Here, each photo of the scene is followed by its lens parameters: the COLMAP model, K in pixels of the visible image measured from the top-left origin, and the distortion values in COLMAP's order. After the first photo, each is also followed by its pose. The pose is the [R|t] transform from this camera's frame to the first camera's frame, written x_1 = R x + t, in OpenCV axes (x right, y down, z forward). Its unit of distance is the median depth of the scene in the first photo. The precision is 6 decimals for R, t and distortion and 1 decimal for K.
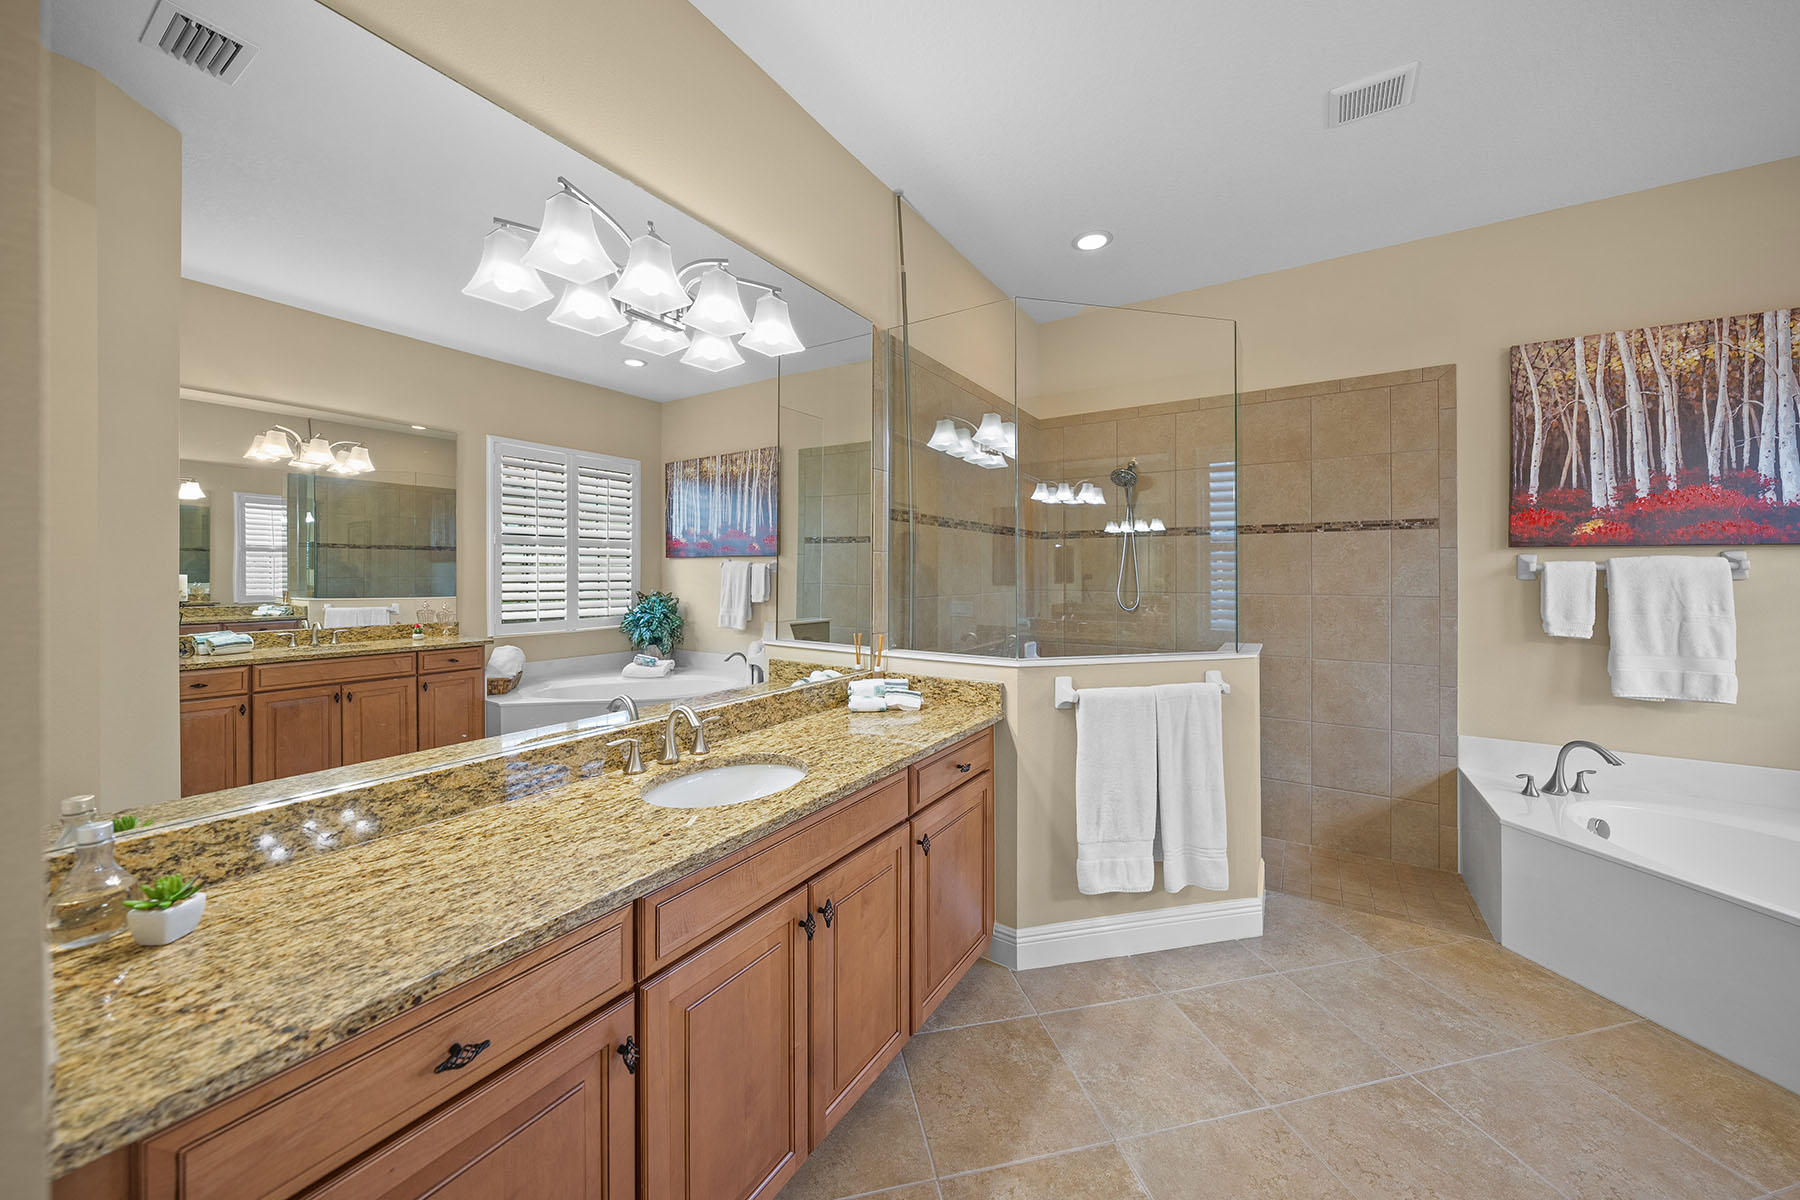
lens RADIAL K [[623.8, 0, 889.5], [0, 623.8, 571.3], [0, 0, 1]] dist [-0.004326, 0.000391]
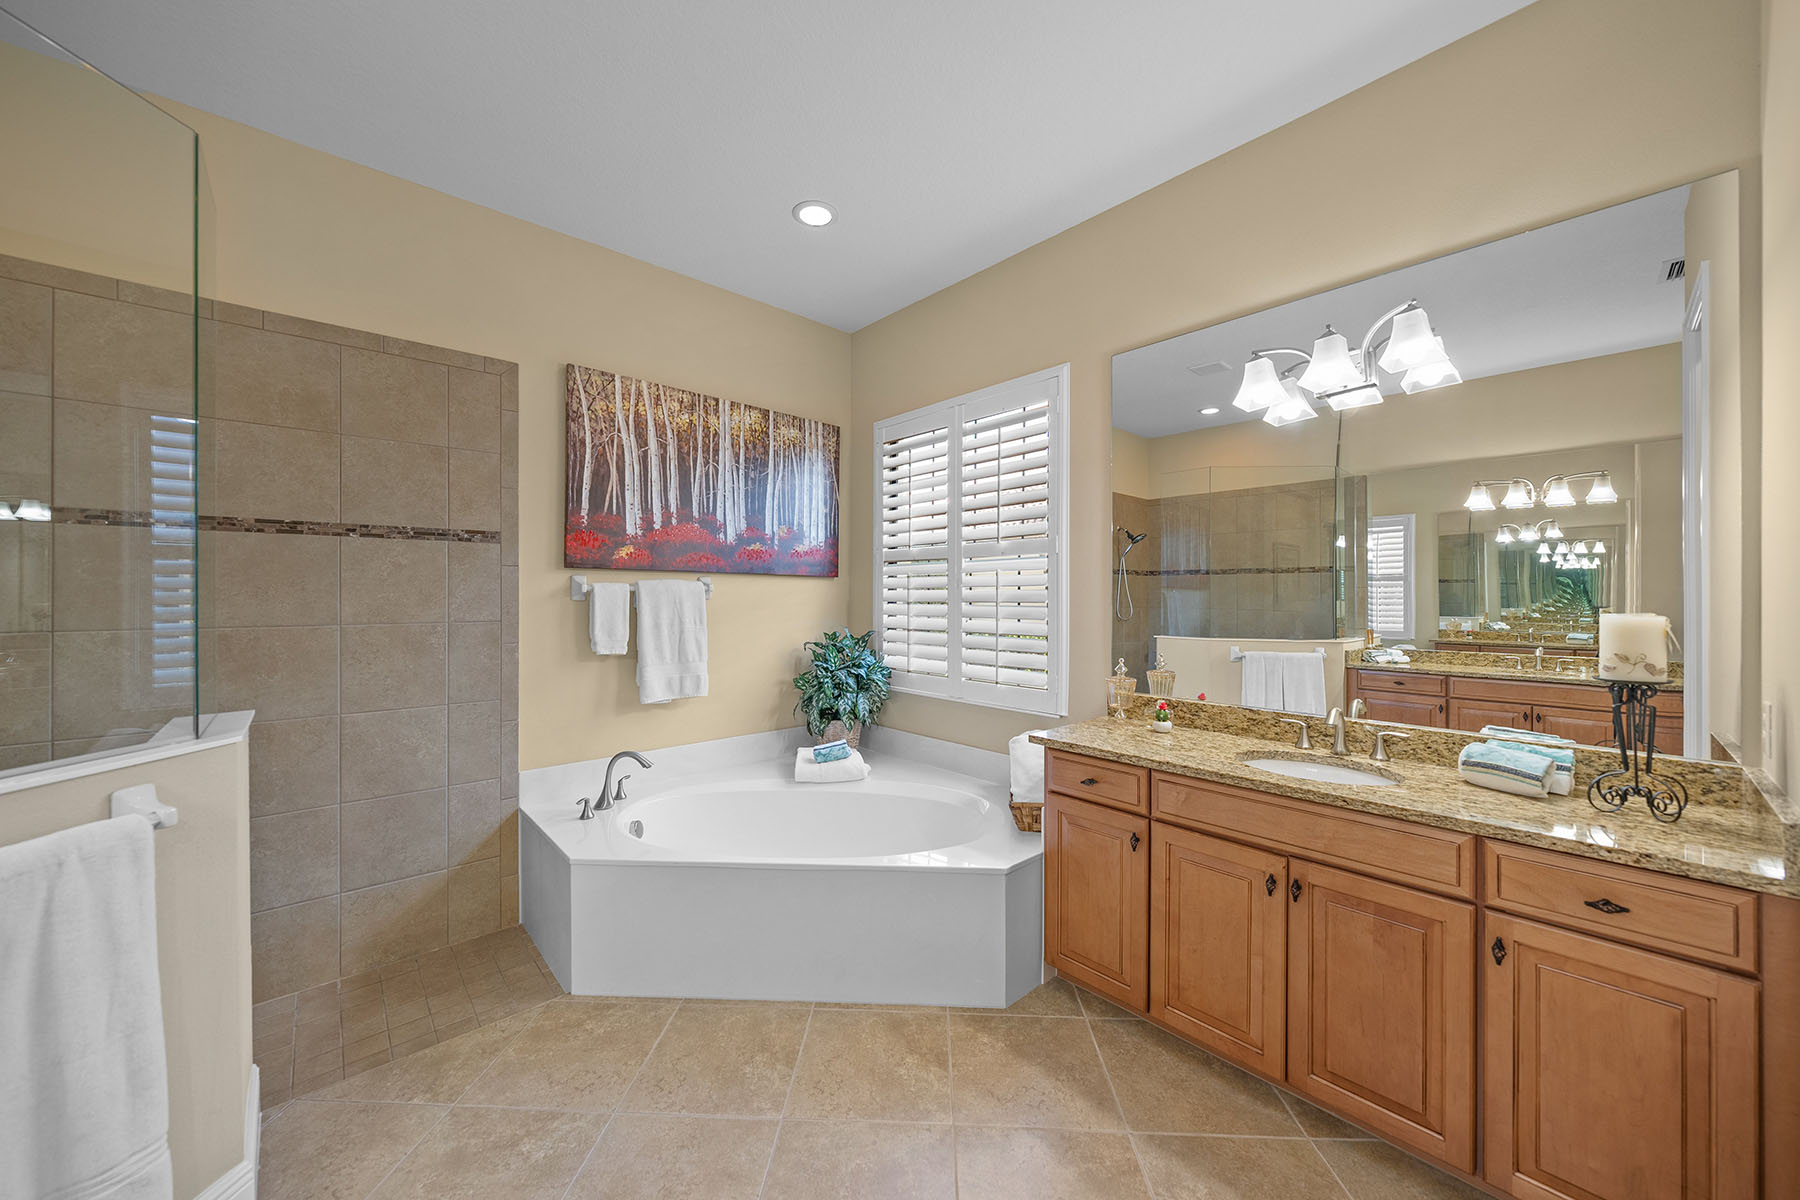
lens RADIAL K [[623.8, 0, 898.2], [0, 623.8, 593.5], [0, 0, 1]] dist [-0.004326, 0.000391]
pose [[0.228685, -0.000790, 0.973500, 0.169883], [-0.003559, 0.999992, 0.001648, -0.001494], [-0.973494, -0.003841, 0.228681, 0.277854]]
